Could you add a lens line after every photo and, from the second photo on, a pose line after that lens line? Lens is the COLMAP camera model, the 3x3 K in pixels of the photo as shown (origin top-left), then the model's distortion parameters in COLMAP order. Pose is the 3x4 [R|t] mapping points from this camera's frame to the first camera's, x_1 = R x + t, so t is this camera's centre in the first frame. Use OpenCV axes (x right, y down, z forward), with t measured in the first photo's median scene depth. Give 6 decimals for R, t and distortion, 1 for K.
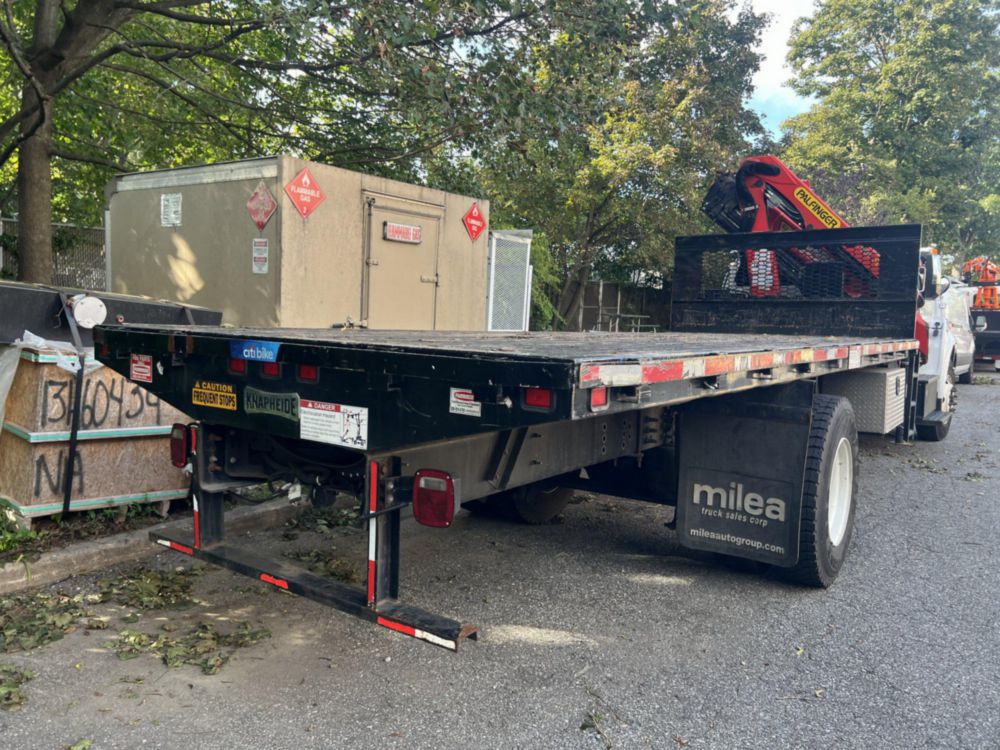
lens RADIAL K [[752.5, 0, 497.2], [0, 752.5, 376.2], [0, 0, 1]] dist [0.049634, -0.059426]
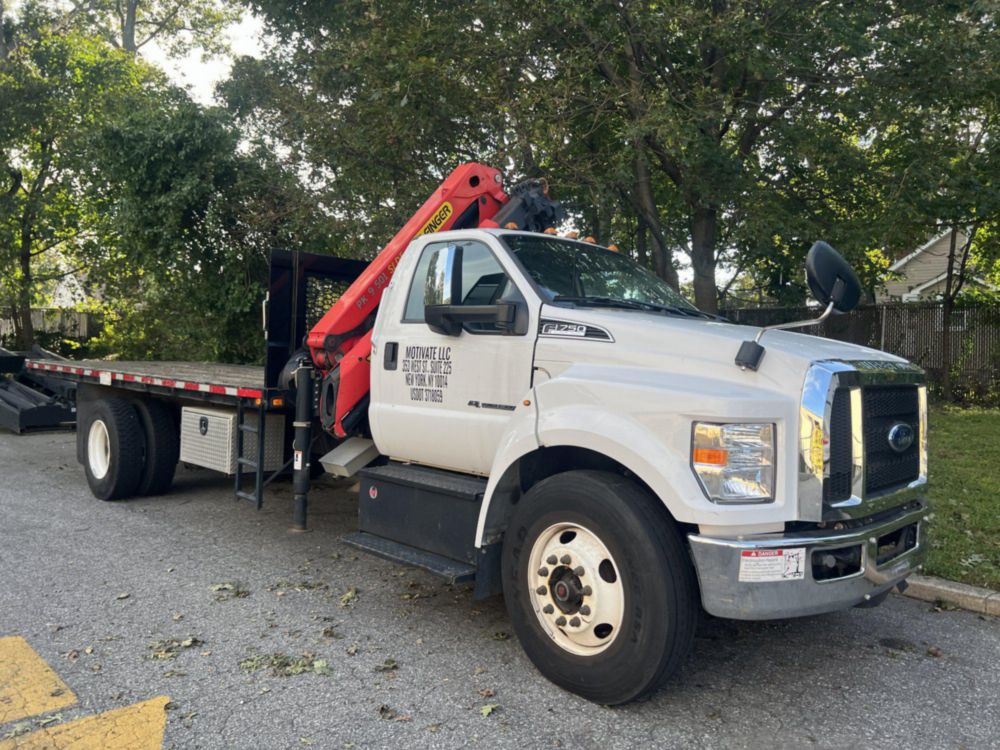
lens RADIAL K [[752.5, 0, 502.7], [0, 752.5, 376.0], [0, 0, 1]] dist [0.049634, -0.059426]
pose [[-0.151334, 0.001103, -0.988482, 1.191621], [-0.112962, 0.993429, 0.018403, -0.095893], [0.982007, 0.114446, -0.150215, 1.241795]]
